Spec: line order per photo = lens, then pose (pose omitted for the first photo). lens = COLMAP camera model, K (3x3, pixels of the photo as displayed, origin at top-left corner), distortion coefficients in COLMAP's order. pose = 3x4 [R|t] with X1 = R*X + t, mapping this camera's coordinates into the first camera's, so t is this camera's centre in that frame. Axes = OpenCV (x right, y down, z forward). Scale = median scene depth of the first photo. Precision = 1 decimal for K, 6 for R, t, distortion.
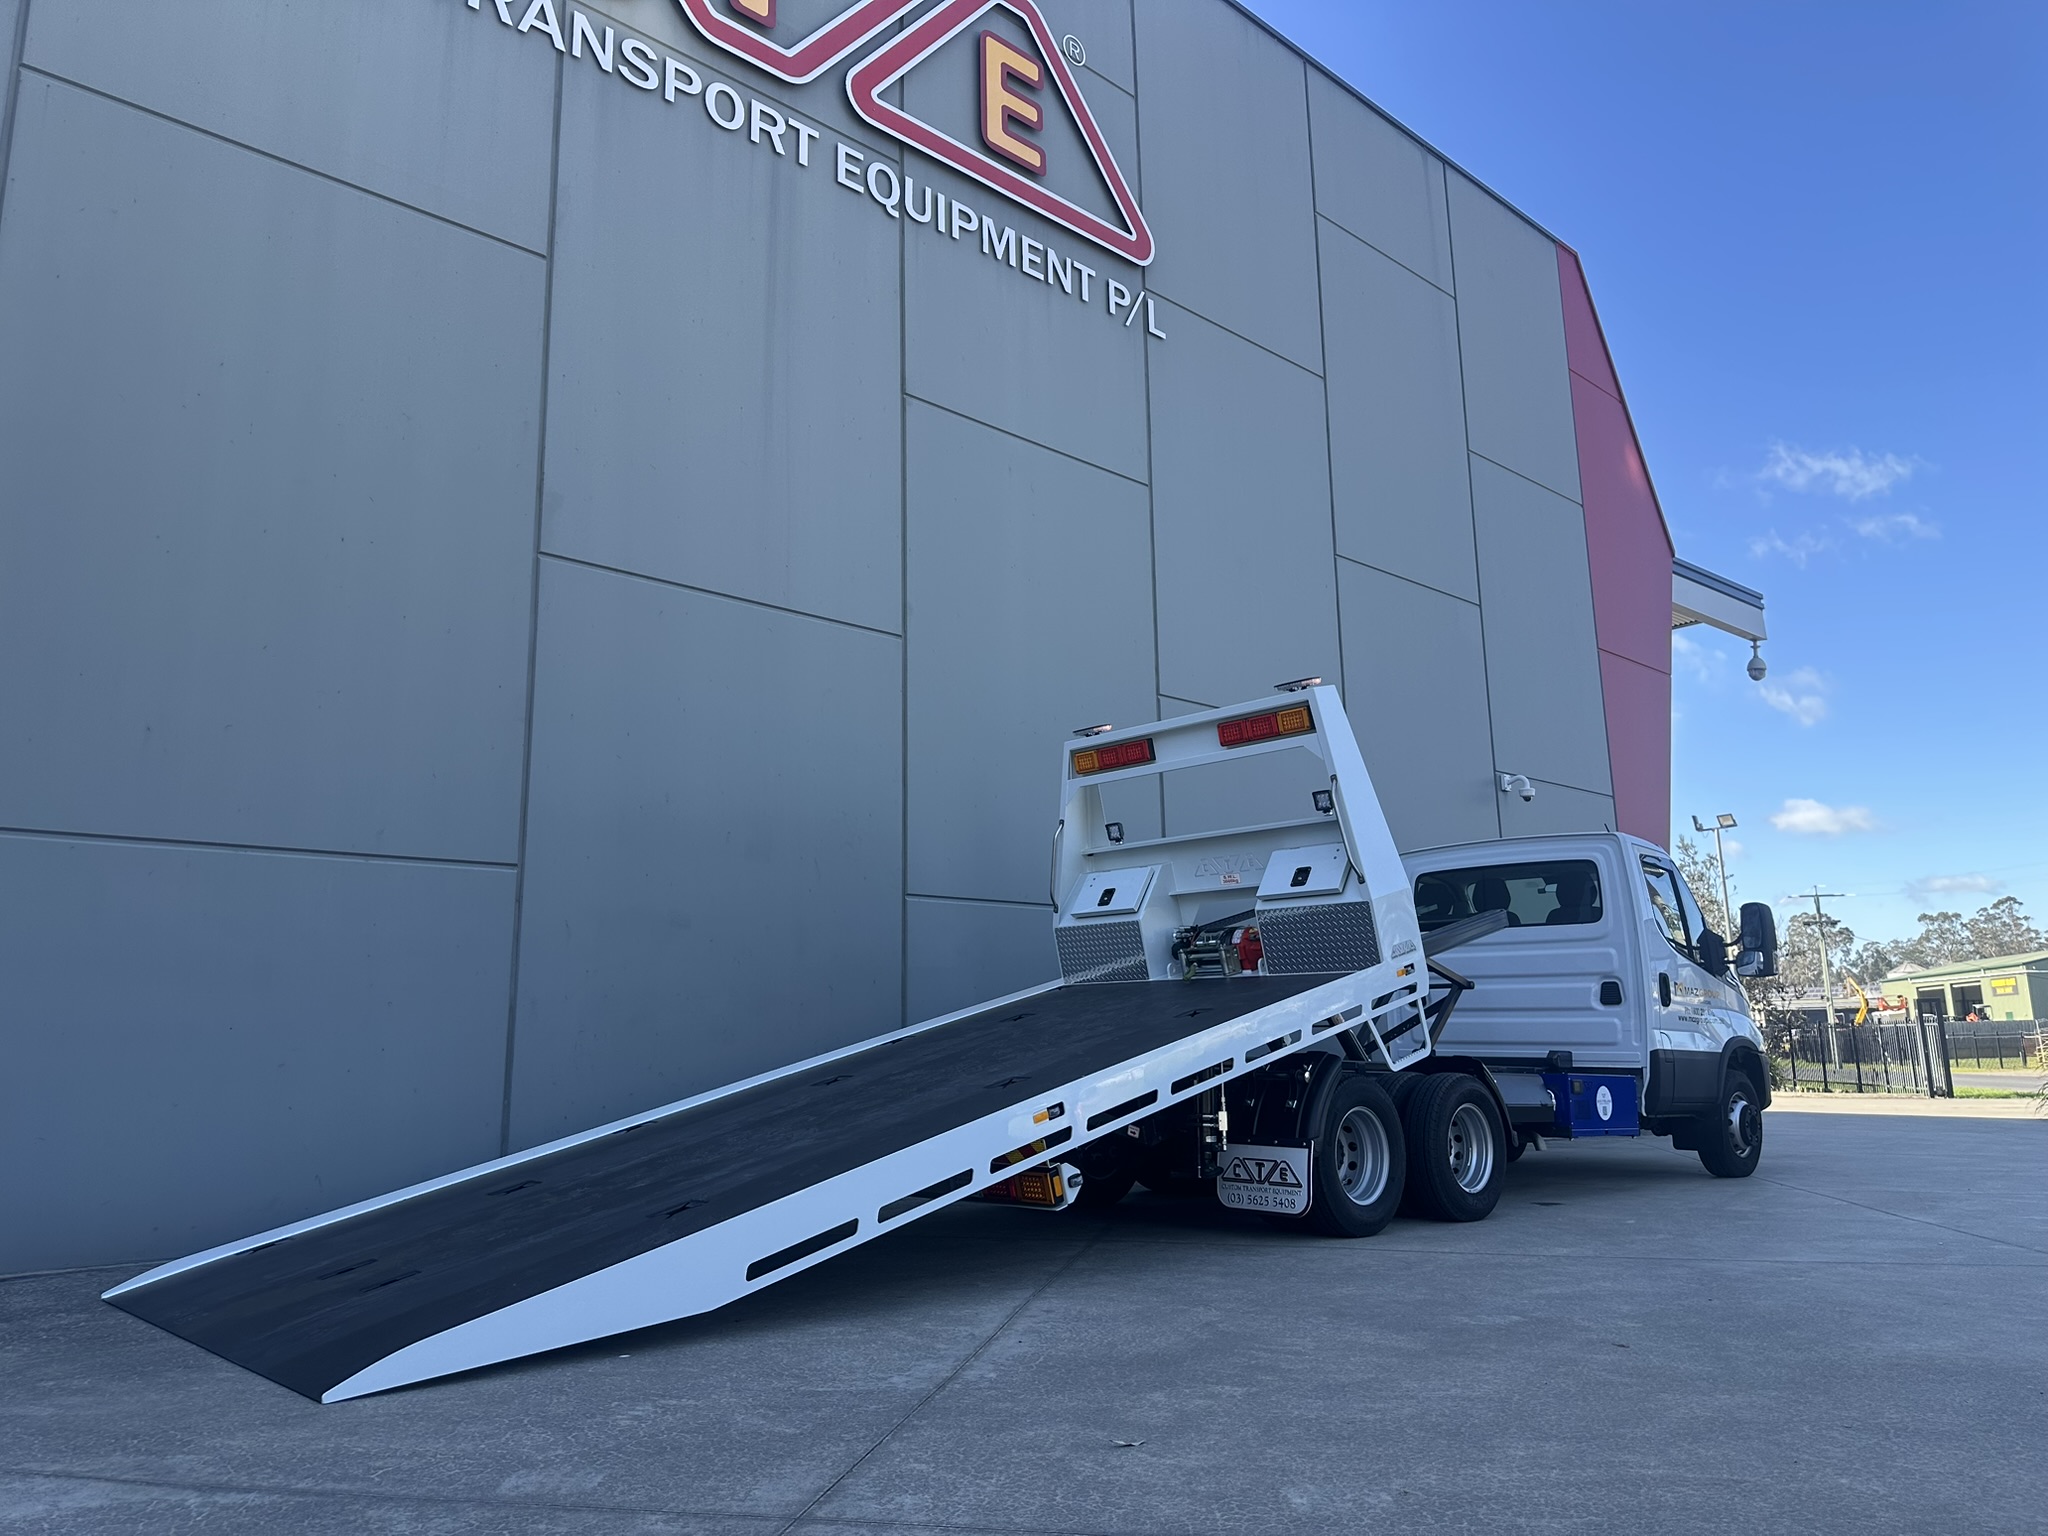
lens RADIAL K [[1431.1, 0, 1035.7], [0, 1431.1, 769.7], [0, 0, 1]] dist [0.027429, -0.050507]
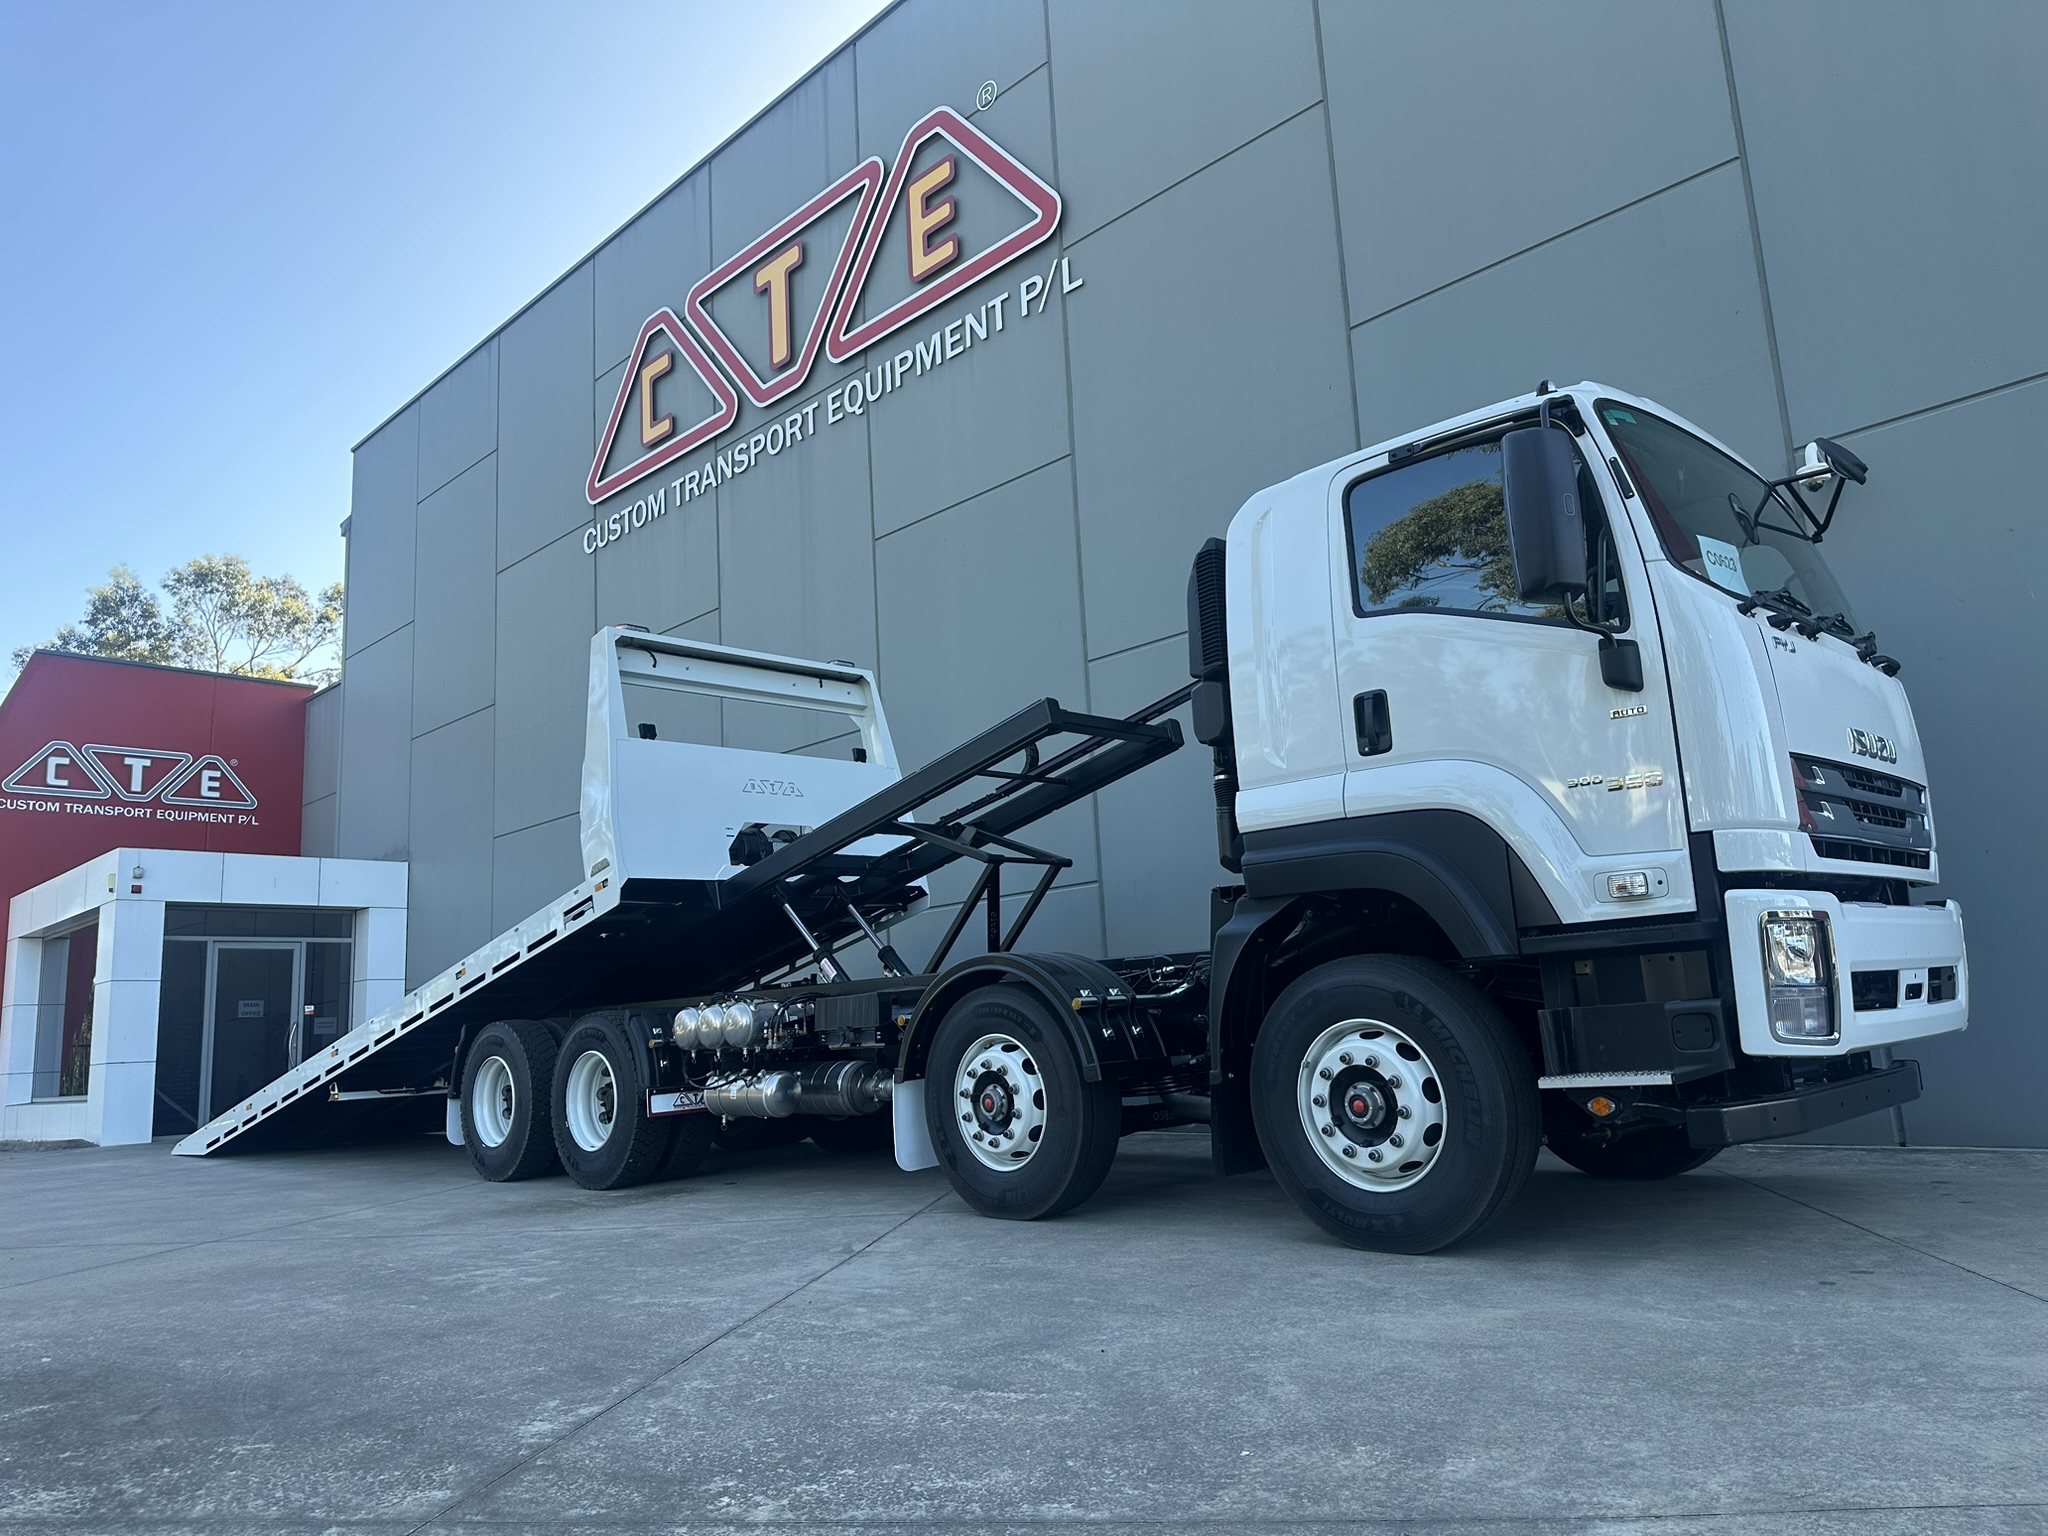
lens RADIAL K [[1431.1, 0, 1024.1], [0, 1431.1, 791.6], [0, 0, 1]] dist [0.027429, -0.050507]
pose [[0.044447, -0.157746, -0.986479, 1.116422], [0.253214, 0.956988, -0.141622, 0.174175], [0.966389, -0.243496, 0.082479, 0.900943]]
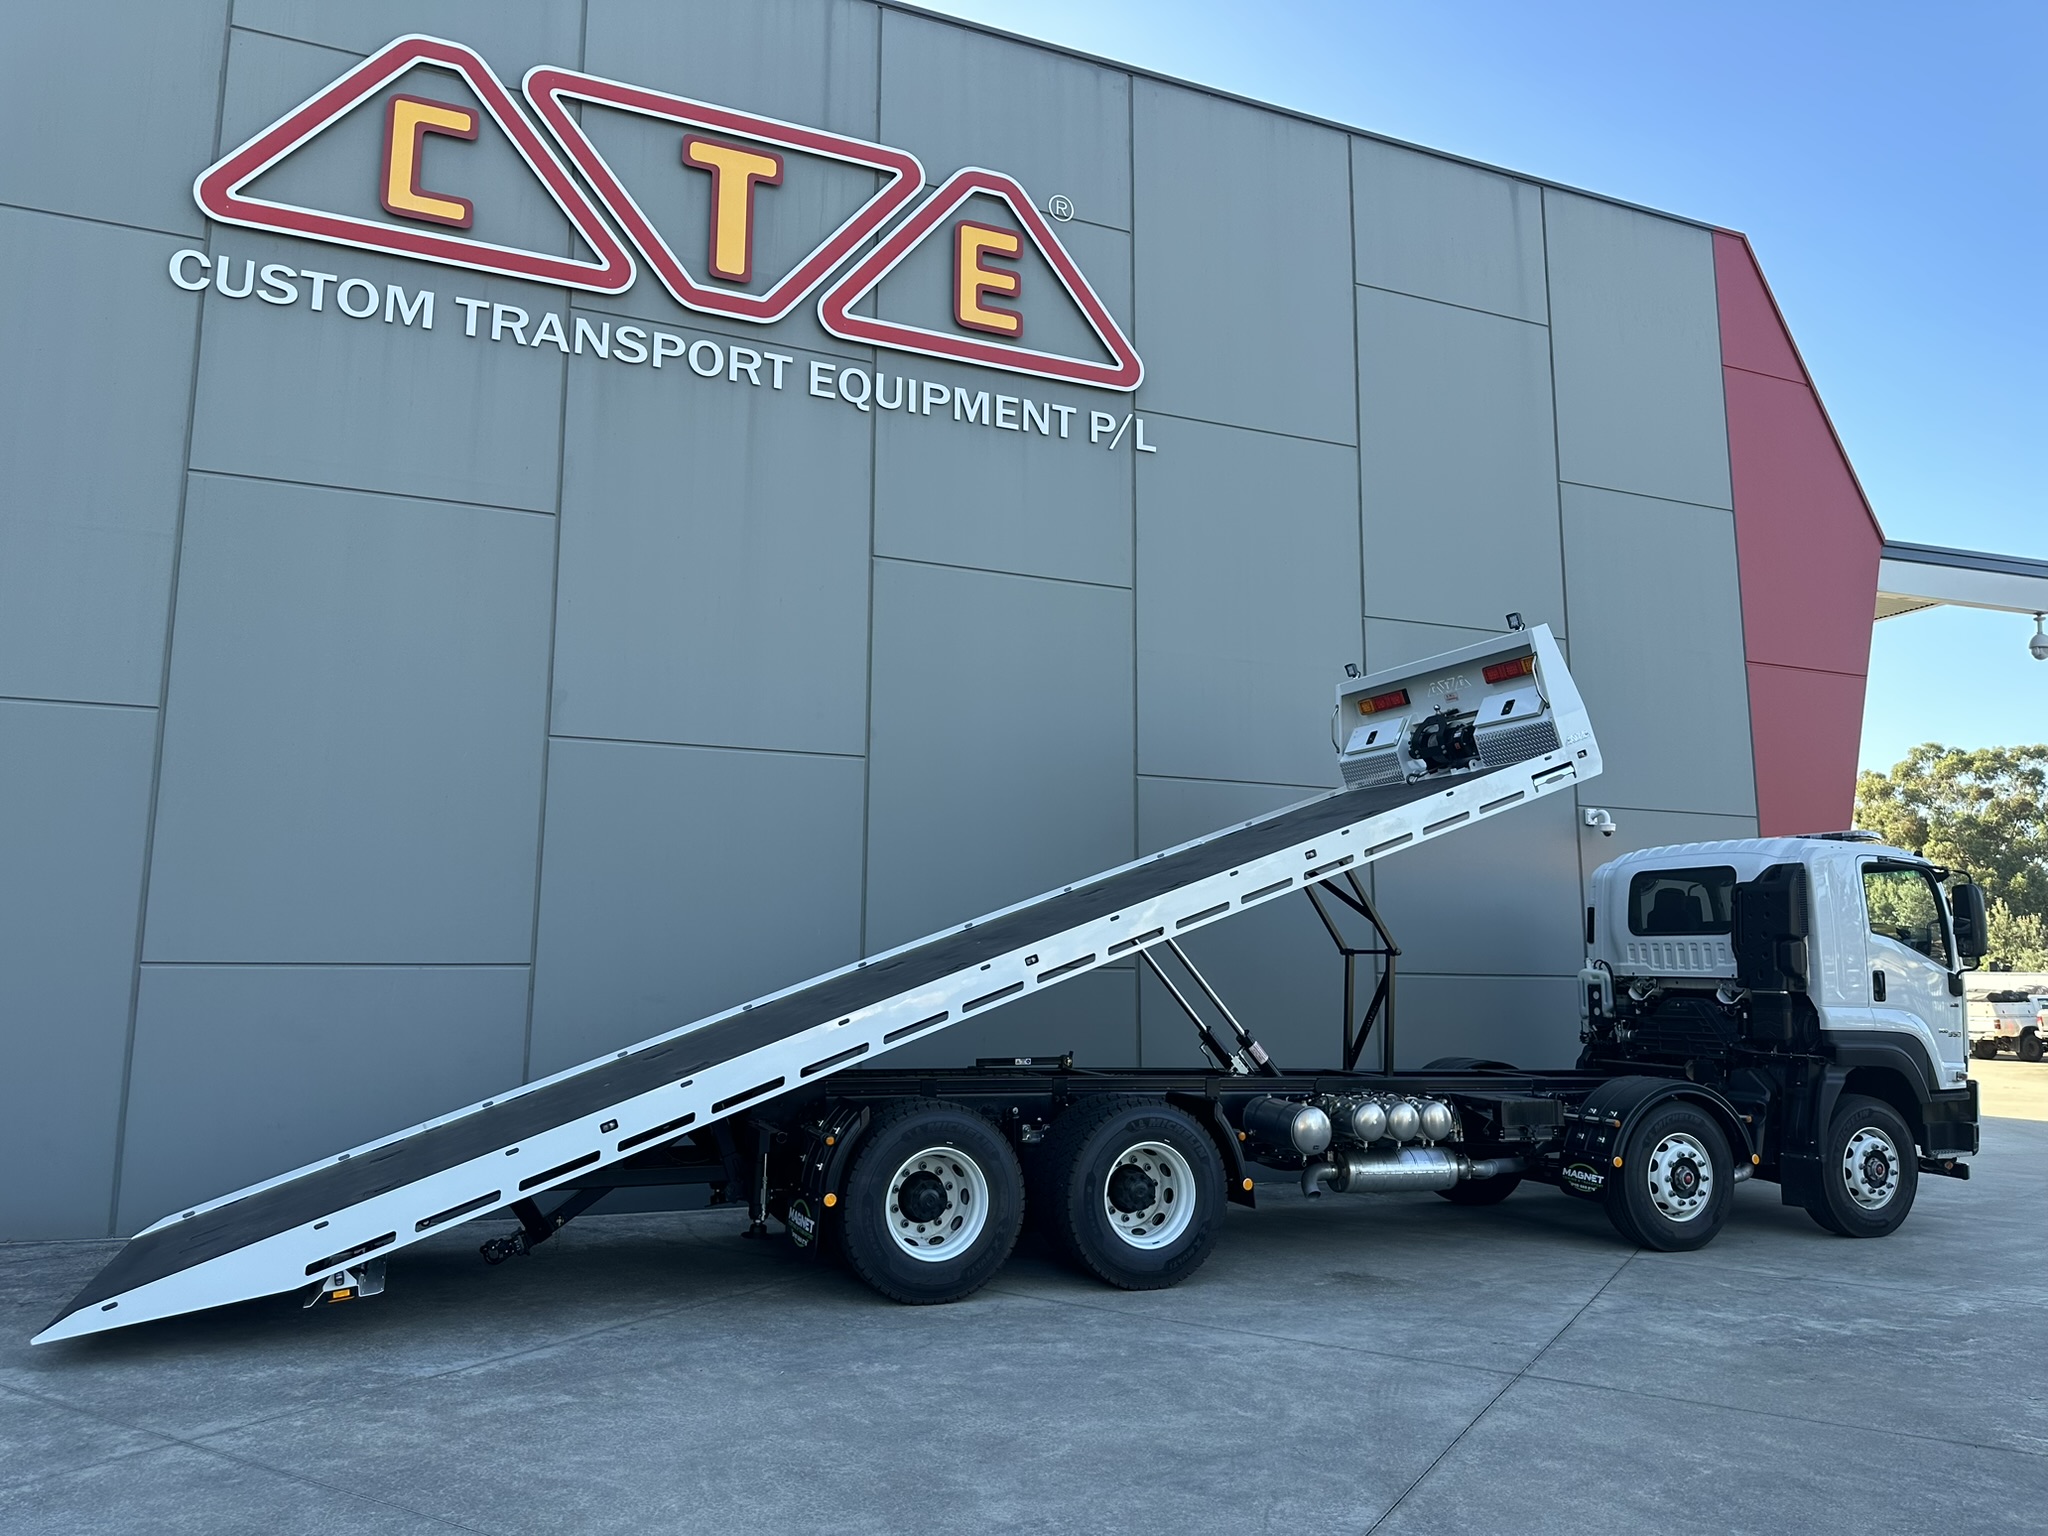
lens RADIAL K [[1431.1, 0, 1034.1], [0, 1431.1, 776.8], [0, 0, 1]] dist [0.027429, -0.050507]
pose [[0.939823, -0.028444, -0.340476, 0.423050], [0.045851, 0.998014, 0.043188, -0.112105], [0.338571, -0.056200, 0.939261, -0.113948]]
